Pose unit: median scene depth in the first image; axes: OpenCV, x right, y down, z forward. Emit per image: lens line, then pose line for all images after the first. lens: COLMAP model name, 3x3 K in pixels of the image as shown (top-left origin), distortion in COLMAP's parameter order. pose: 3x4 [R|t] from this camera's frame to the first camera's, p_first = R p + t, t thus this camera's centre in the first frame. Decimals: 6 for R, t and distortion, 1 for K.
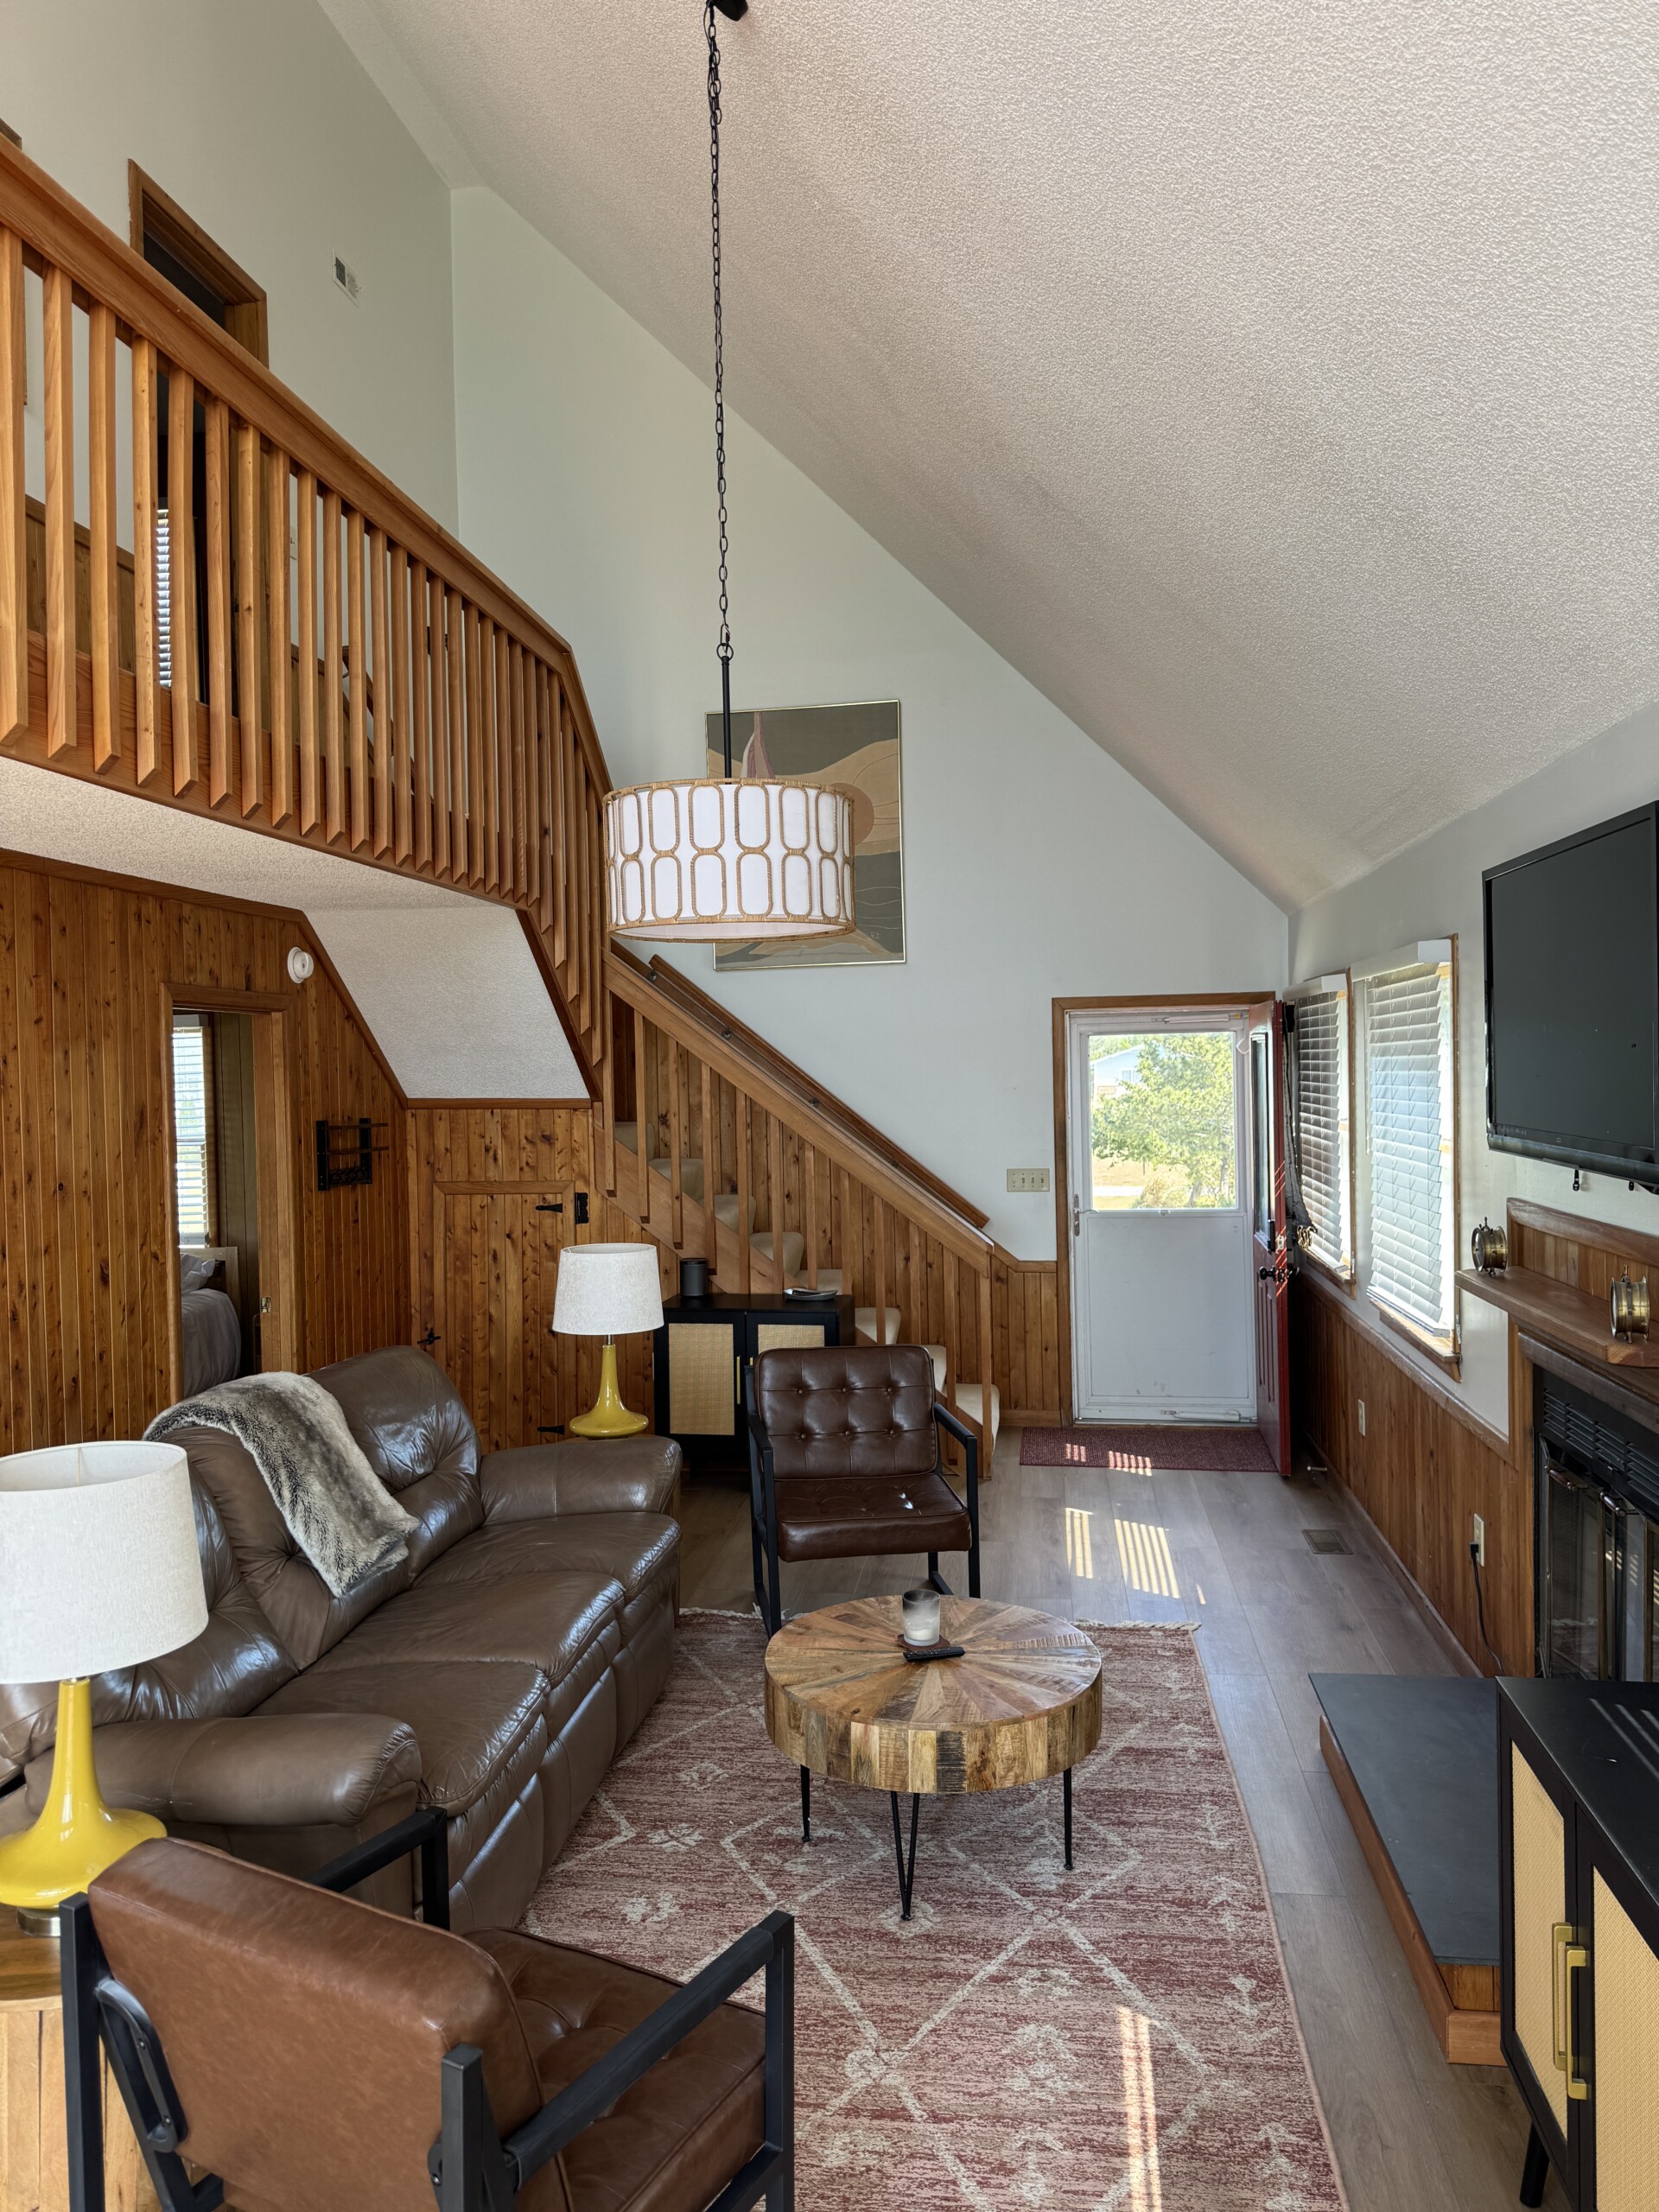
lens RADIAL K [[1562.5, 0, 829.5], [0, 1562.5, 1106.0], [0, 0, 1]] dist [0.096843, -0.111783]
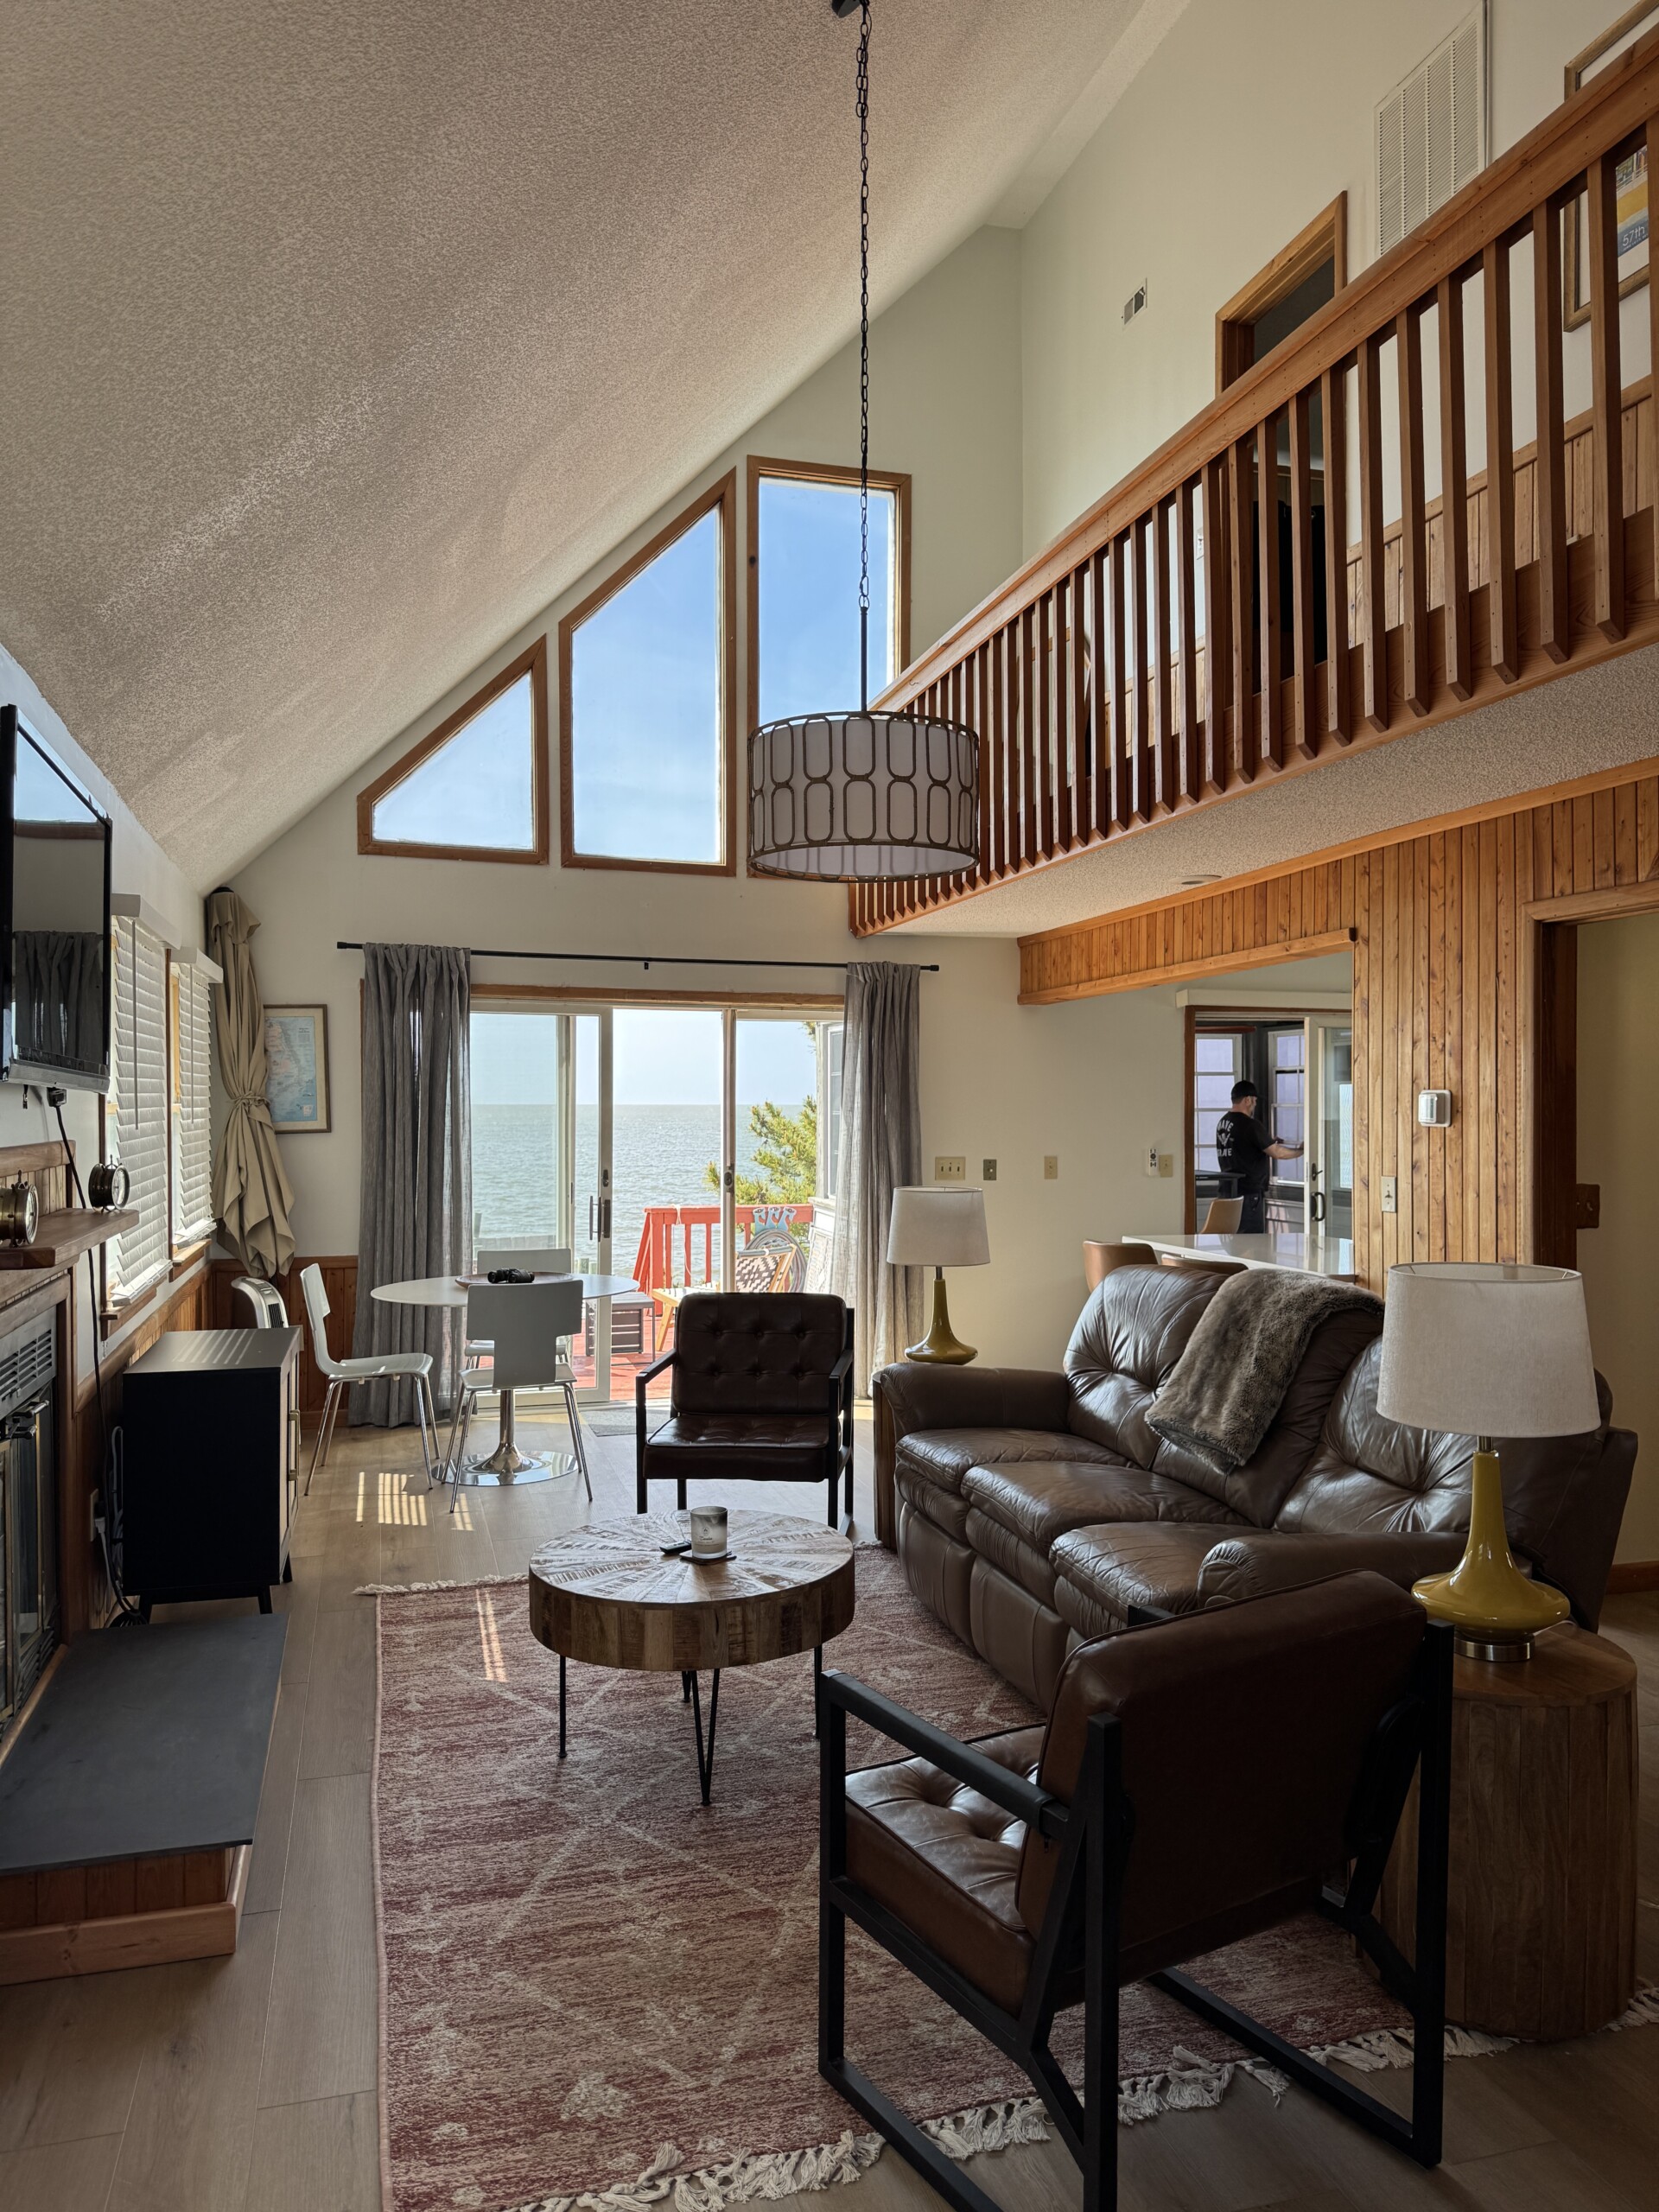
lens RADIAL K [[1562.5, 0, 829.5], [0, 1562.5, 1106.0], [0, 0, 1]] dist [0.096843, -0.111783]
pose [[-0.913895, 0.018719, -0.405519, 0.372240], [0.010922, 0.999708, 0.021532, 0.028445], [0.405804, 0.015249, -0.913833, 1.853400]]
